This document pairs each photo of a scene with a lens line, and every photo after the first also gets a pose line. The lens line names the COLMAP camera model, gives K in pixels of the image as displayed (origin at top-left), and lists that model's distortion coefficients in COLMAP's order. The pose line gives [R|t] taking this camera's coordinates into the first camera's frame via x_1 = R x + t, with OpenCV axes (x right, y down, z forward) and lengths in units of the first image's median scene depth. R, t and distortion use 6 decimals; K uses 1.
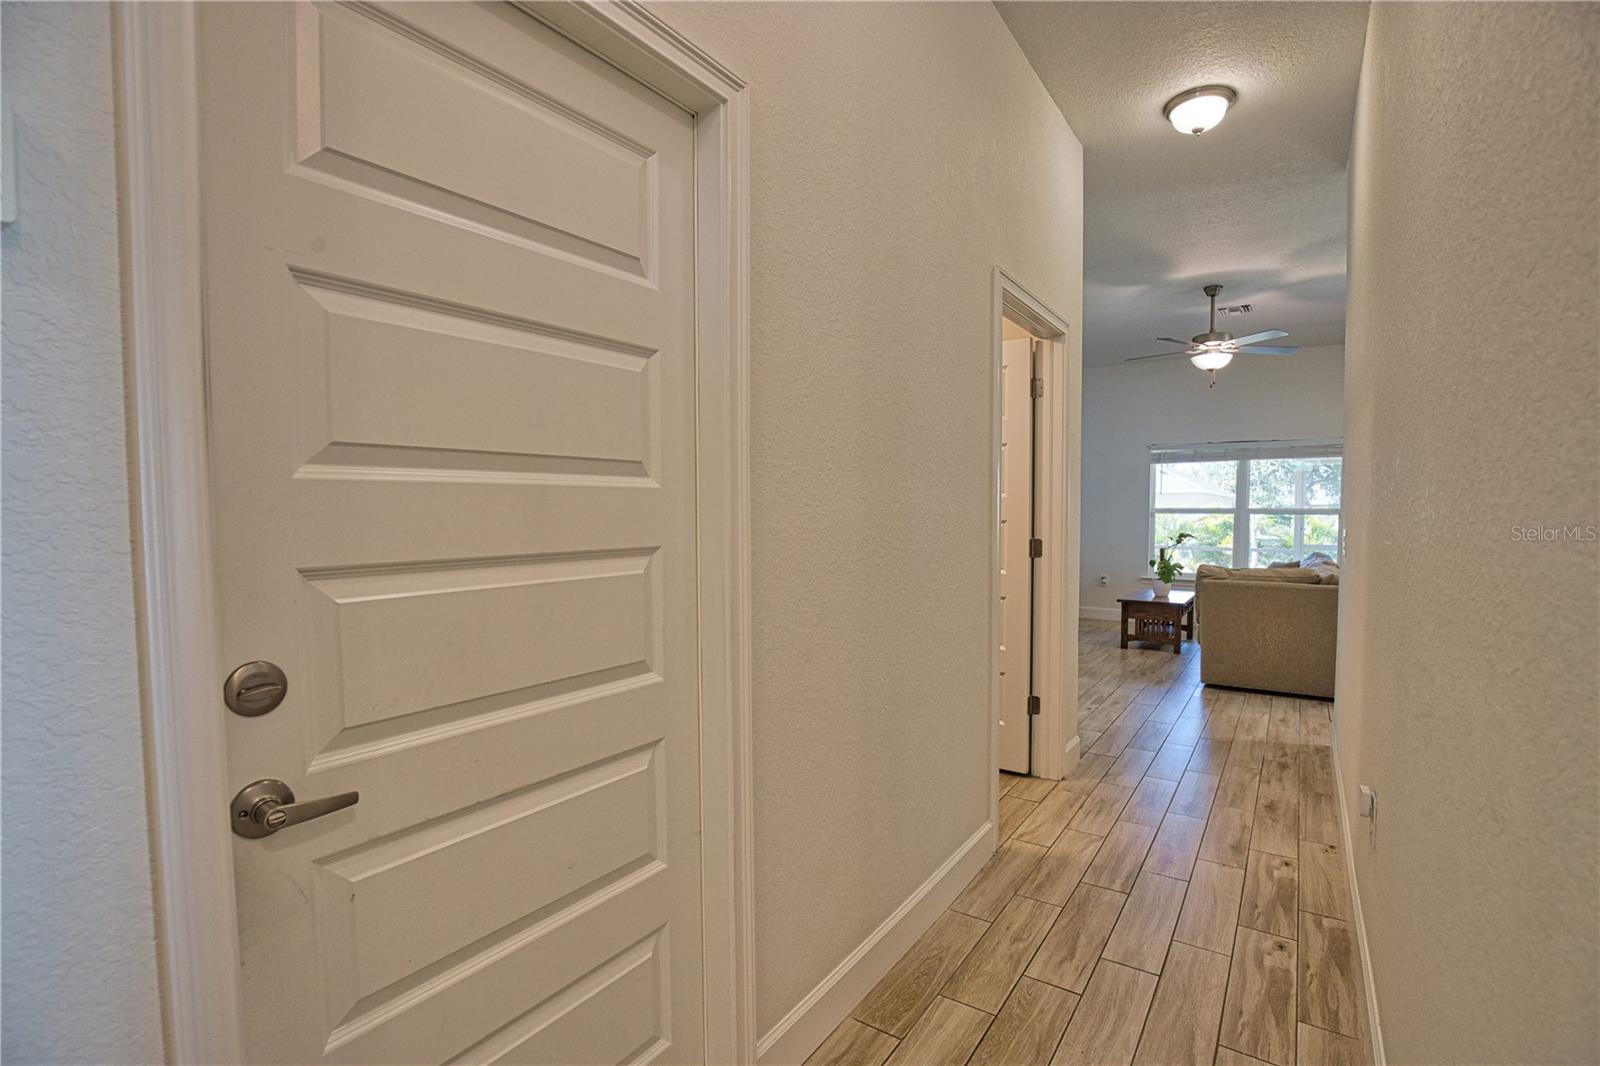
lens RADIAL K [[728.1, 0, 800.0], [0, 728.1, 533.0], [0, 0, 1]] dist [-0.000291, -0.000031]
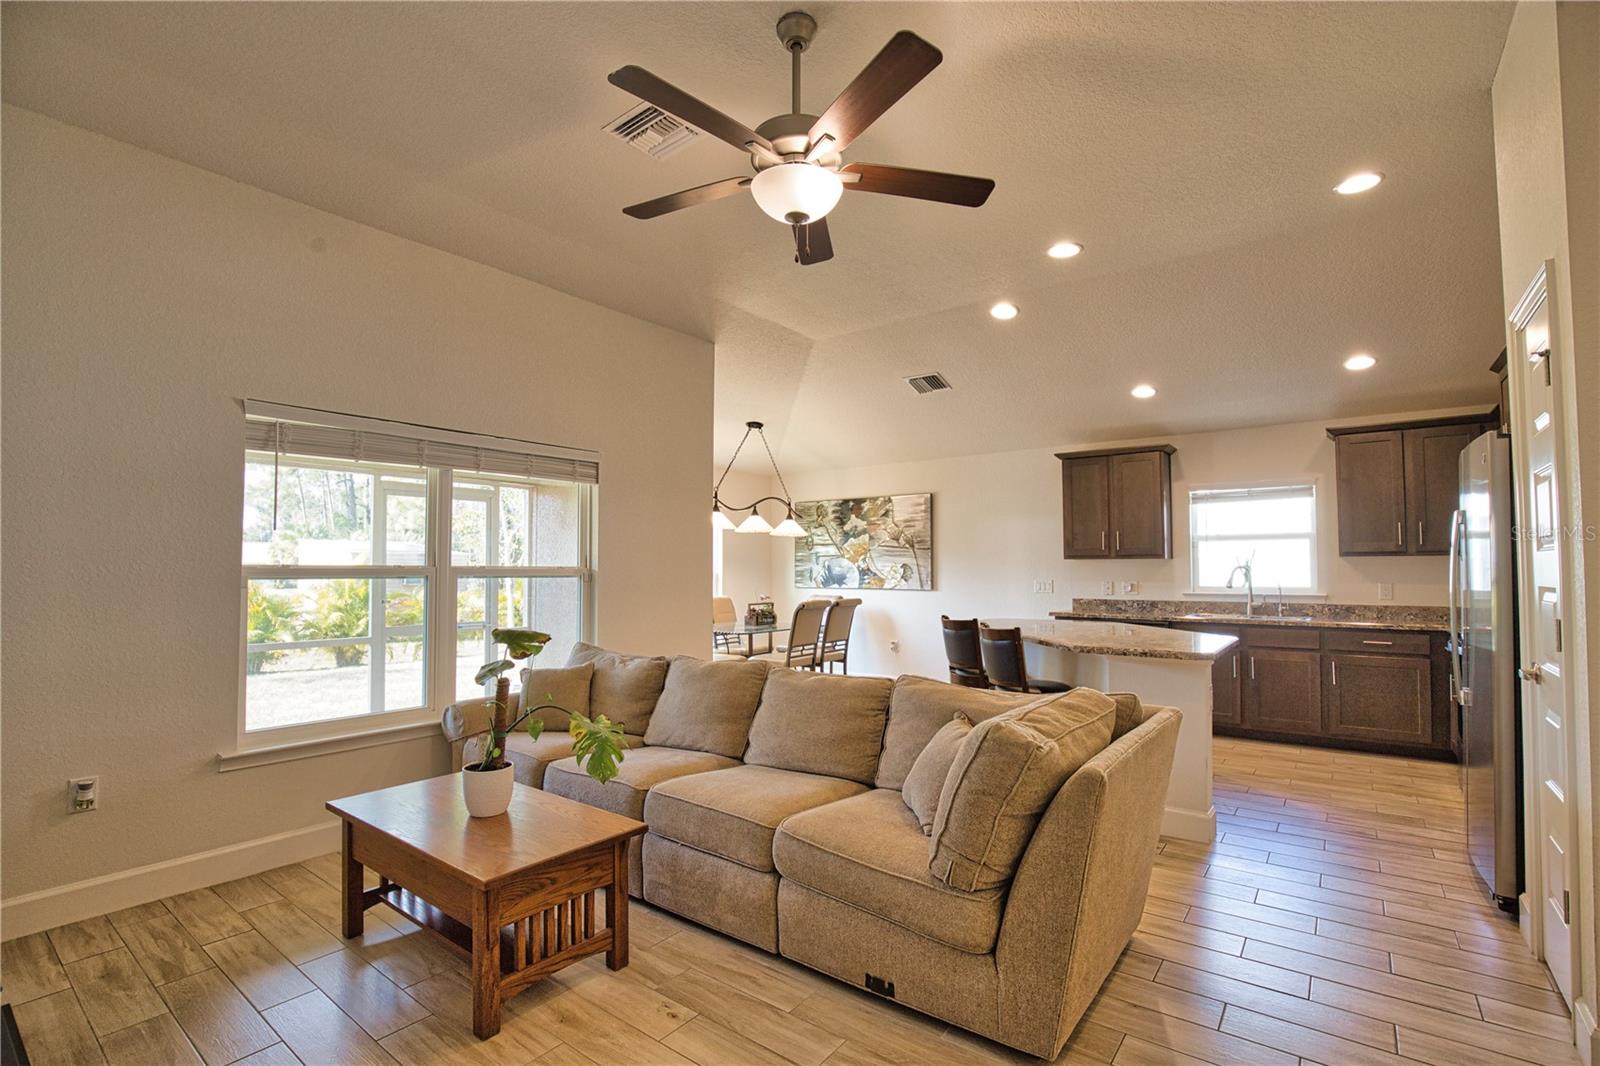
lens RADIAL K [[728.1, 0, 800.0], [0, 728.1, 533.0], [0, 0, 1]] dist [-0.000291, -0.000031]
pose [[0.042550, 0.051864, 0.997747, 0.126903], [0.039473, 0.997785, -0.053549, -0.020737], [-0.998314, 0.041662, 0.040409, 0.742043]]
